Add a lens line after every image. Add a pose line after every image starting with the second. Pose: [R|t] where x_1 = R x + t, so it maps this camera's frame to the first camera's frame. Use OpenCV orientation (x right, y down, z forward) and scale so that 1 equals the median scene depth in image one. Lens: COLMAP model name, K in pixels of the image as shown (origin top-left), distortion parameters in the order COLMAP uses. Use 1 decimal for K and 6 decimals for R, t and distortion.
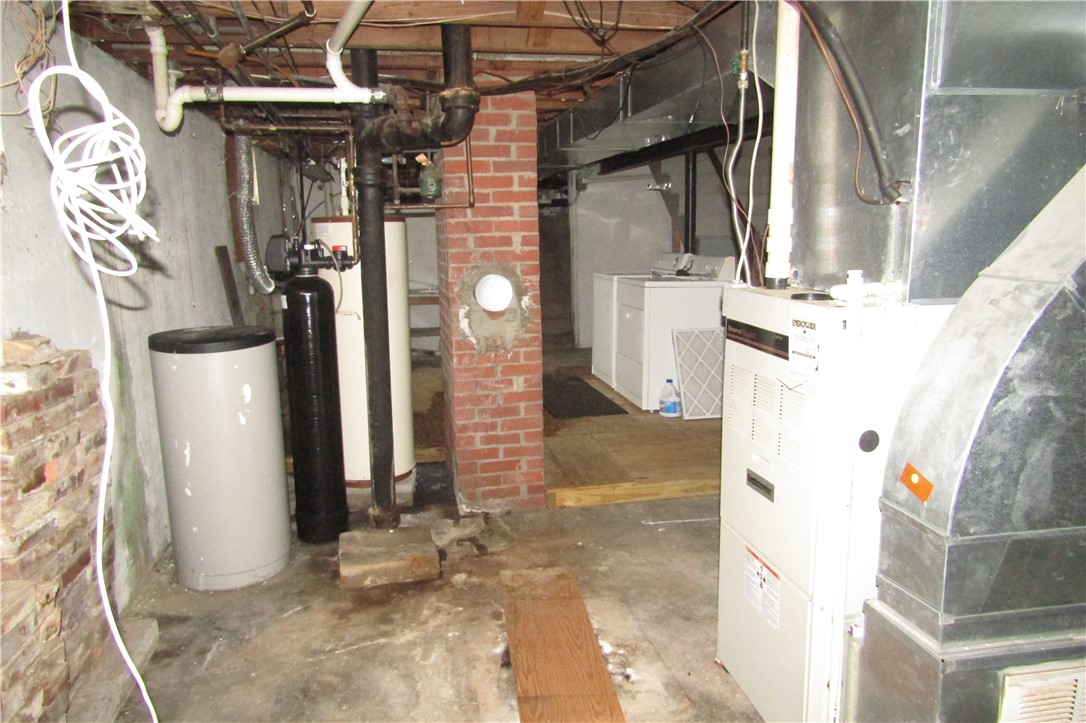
lens RADIAL K [[778.8, 0, 543.0], [0, 778.8, 361.5], [0, 0, 1]] dist [-0.003570, -0.001125]
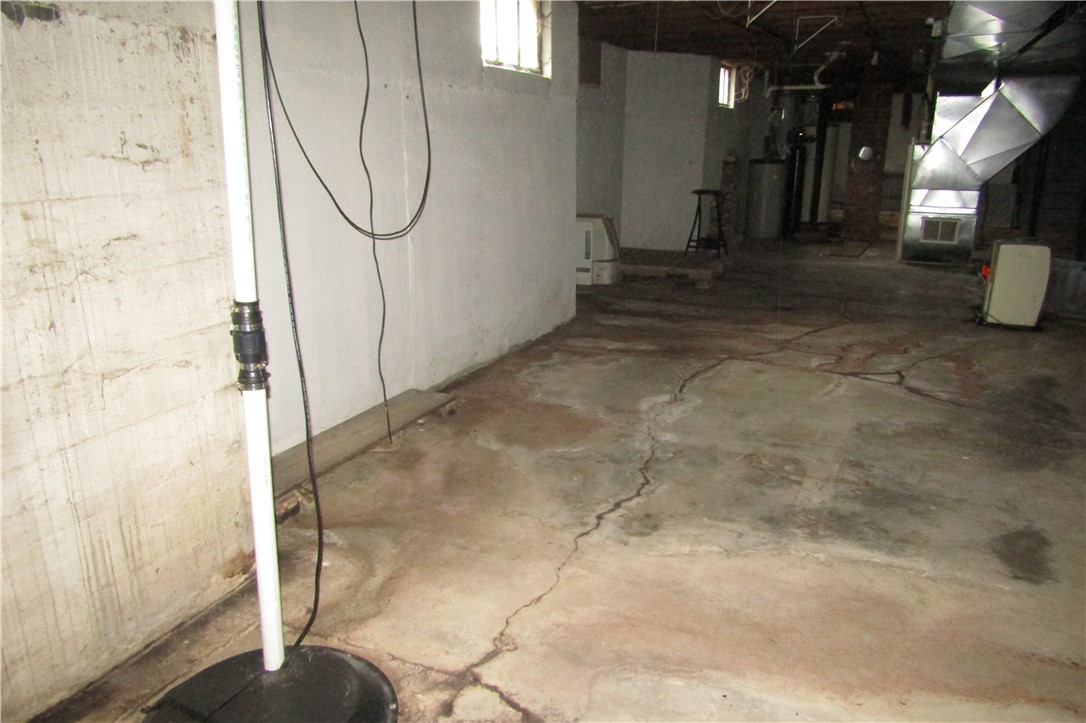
lens RADIAL K [[778.8, 0, 543.0], [0, 778.8, 361.5], [0, 0, 1]] dist [-0.003570, -0.001125]
pose [[0.812167, 0.186953, -0.552660, 0.711253], [-0.129828, 0.981430, 0.141207, 0.416773], [0.568797, -0.042933, 0.821357, -2.057848]]
